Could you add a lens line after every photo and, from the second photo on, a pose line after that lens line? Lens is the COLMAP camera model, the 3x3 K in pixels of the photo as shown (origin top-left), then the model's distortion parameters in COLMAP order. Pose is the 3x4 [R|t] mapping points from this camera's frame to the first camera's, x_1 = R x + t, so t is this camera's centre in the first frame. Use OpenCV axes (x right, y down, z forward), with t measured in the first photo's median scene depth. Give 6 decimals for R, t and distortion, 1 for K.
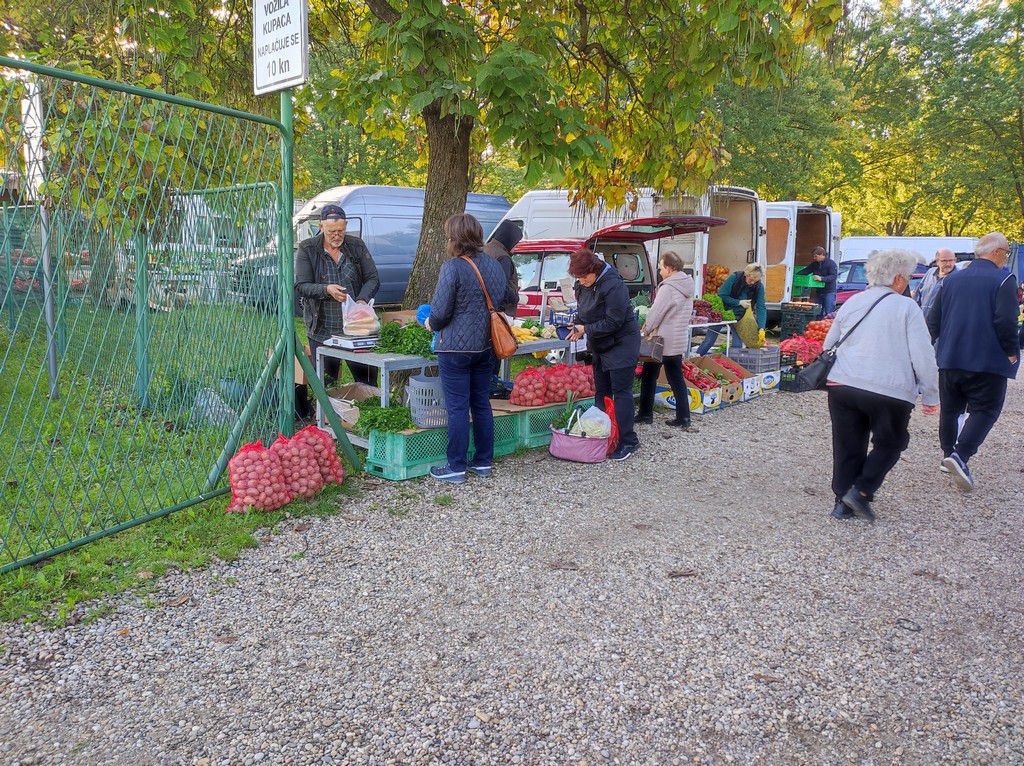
lens RADIAL K [[743.6, 0, 514.4], [0, 743.6, 377.5], [0, 0, 1]] dist [0.058922, -0.046725]
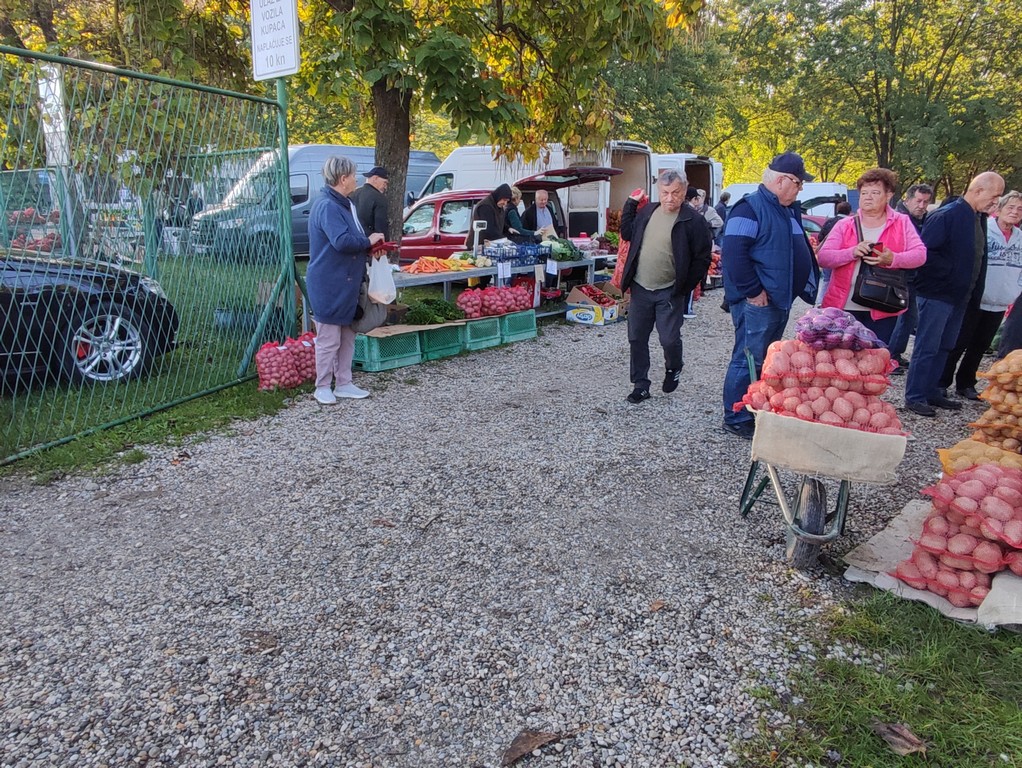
lens RADIAL K [[691.1, 0, 500.0], [0, 691.1, 380.7], [0, 0, 1]] dist [-0.004574, -0.000217]
pose [[0.996345, -0.041342, 0.074748, -0.019880], [0.034965, 0.995793, 0.084697, 0.044211], [-0.077935, -0.081774, 0.993599, -0.201824]]
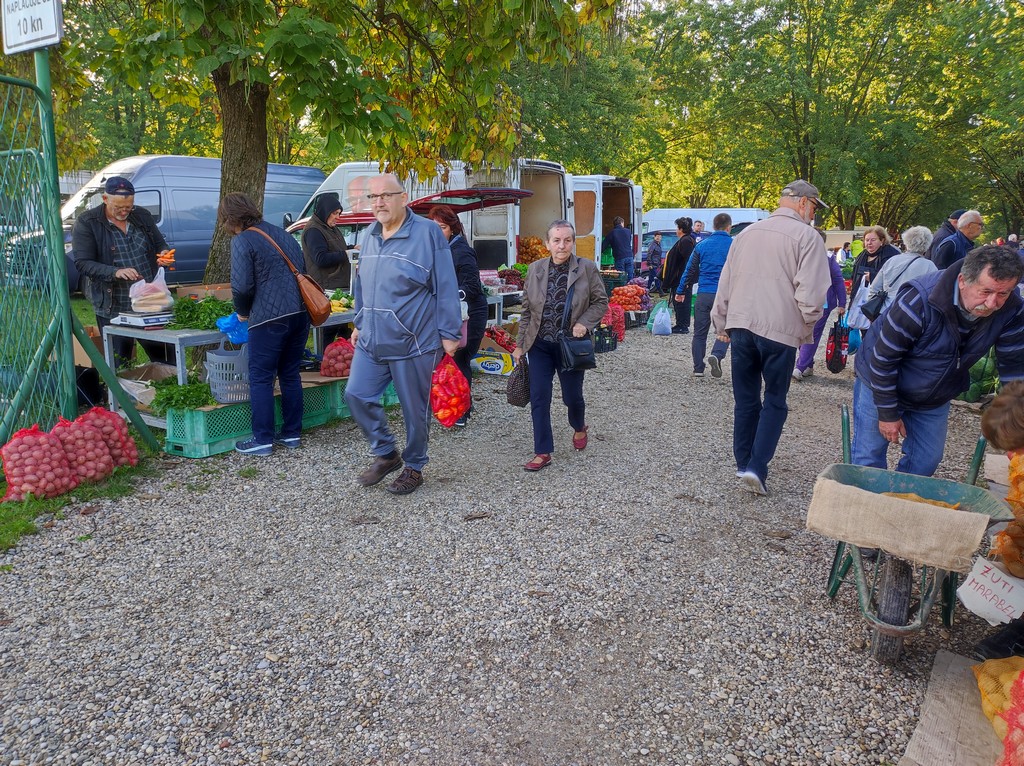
lens RADIAL K [[745.5, 0, 512.9], [0, 745.5, 378.4], [0, 0, 1]] dist [0.047881, -0.037797]
pose [[0.975935, -0.057114, 0.210450, 0.033641], [0.050015, 0.997990, 0.038906, 0.012643], [-0.212249, -0.027444, 0.976830, -0.038227]]
